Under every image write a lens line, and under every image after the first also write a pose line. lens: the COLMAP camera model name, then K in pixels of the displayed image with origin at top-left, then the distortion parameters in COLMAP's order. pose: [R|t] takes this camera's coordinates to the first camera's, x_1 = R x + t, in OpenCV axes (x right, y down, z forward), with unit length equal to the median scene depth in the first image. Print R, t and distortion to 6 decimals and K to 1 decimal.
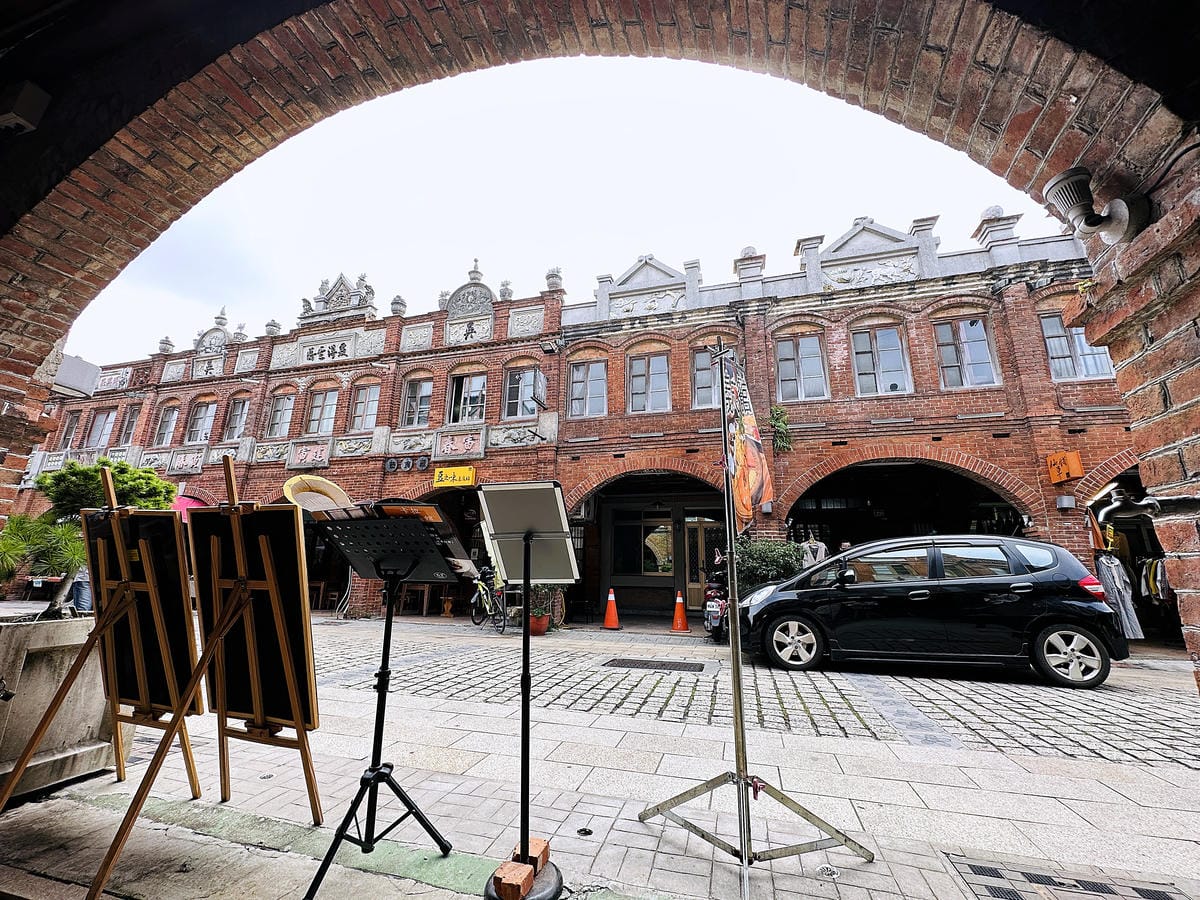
lens RADIAL K [[479.8, 0, 603.4], [0, 479.8, 447.7], [0, 0, 1]] dist [-0.004226, -0.000137]
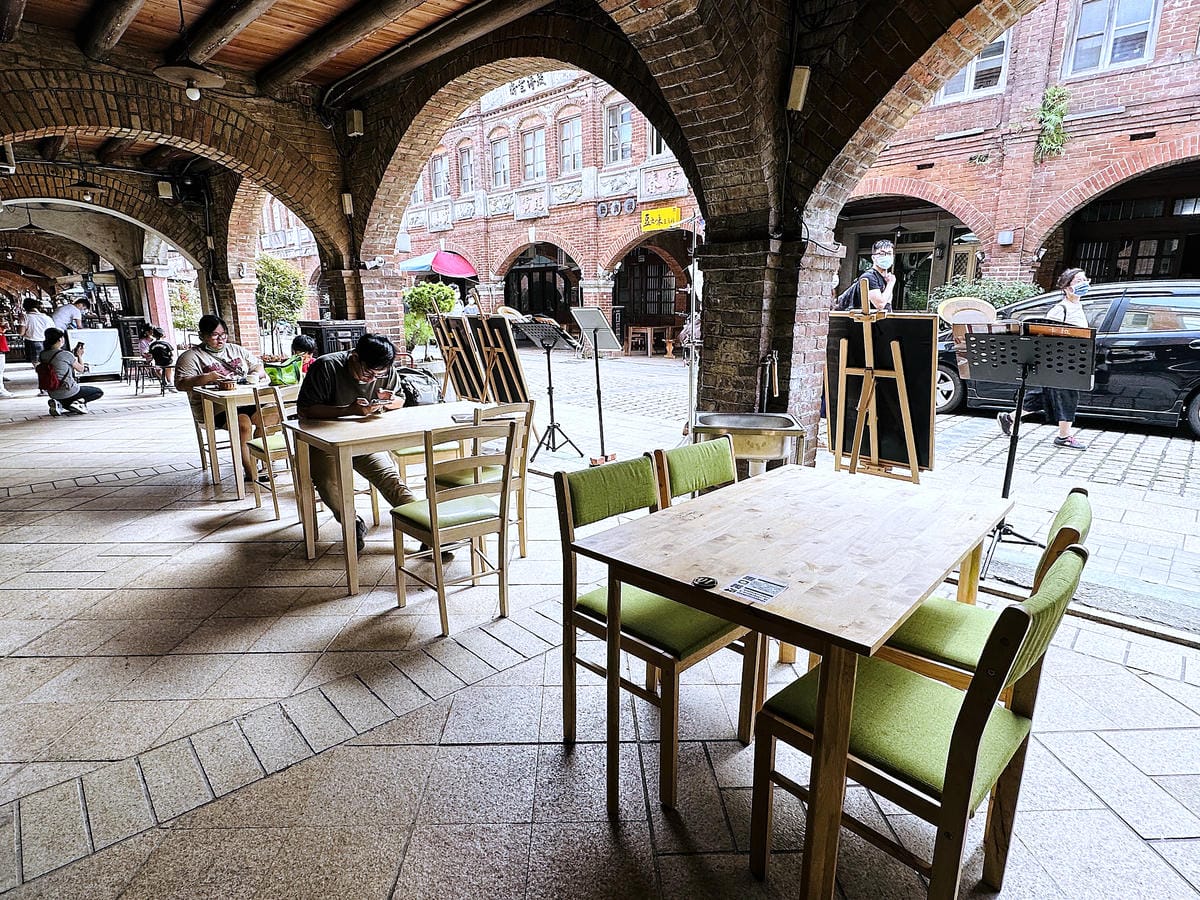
lens RADIAL K [[627.7, 0, 599.5], [0, 627.7, 451.0], [0, 0, 1]] dist [0.004481, 0.000123]
pose [[0.883096, 0.085837, -0.461274, 0.201249], [0.142318, 0.887800, 0.437672, -0.094343], [0.447088, -0.452153, 0.771796, -0.234863]]
